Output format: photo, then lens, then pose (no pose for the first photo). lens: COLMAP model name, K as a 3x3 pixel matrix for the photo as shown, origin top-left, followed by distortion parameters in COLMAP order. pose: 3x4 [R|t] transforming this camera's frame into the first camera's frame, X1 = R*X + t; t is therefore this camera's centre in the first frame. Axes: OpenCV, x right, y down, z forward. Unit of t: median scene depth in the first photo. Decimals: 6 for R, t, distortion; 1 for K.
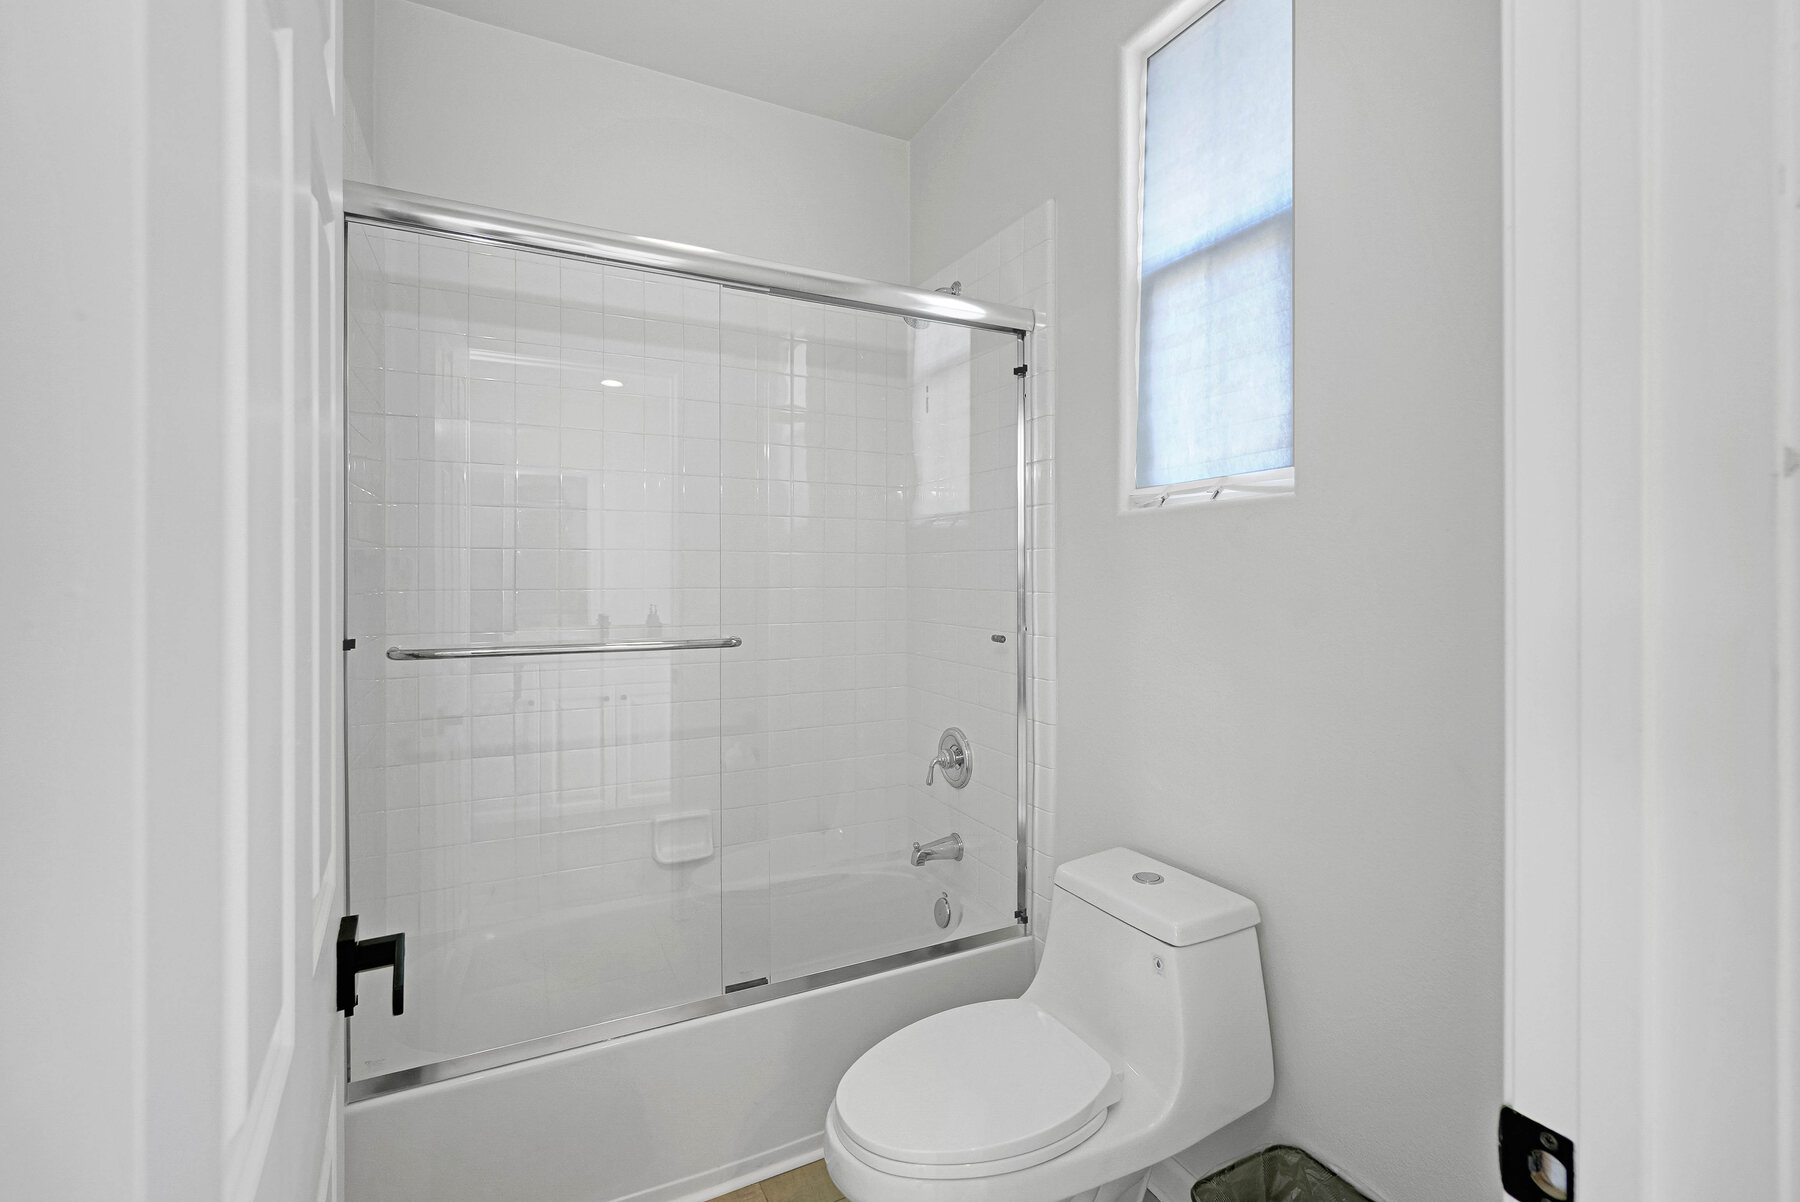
lens RADIAL K [[784.1, 0, 900.7], [0, 784.1, 587.2], [0, 0, 1]] dist [-0.005210, 0.002238]
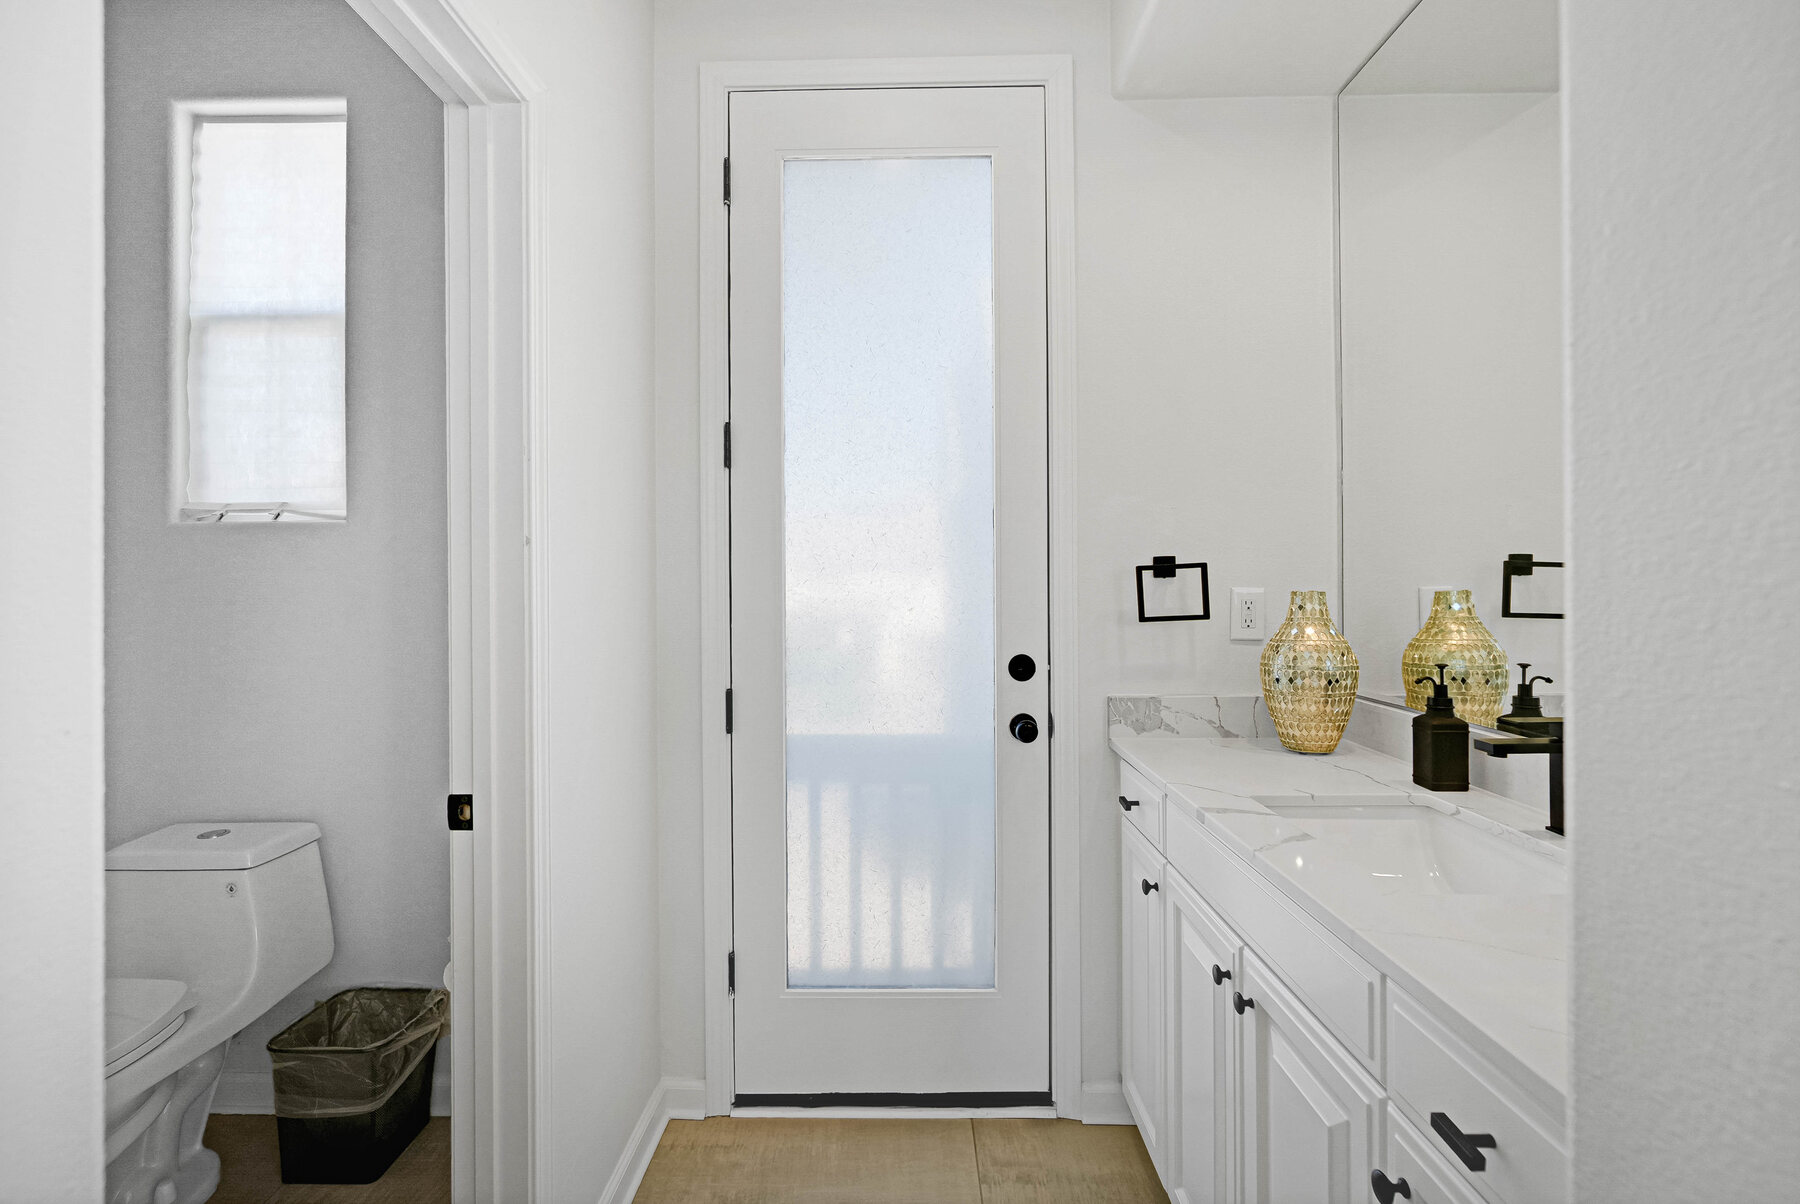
lens RADIAL K [[784.1, 0, 900.3], [0, 784.1, 593.9], [0, 0, 1]] dist [-0.005210, 0.002238]
pose [[0.461169, -0.000185, 0.887312, -0.267113], [0.010016, 0.999937, -0.004998, 0.023175], [-0.887256, 0.011193, 0.461142, -0.494942]]
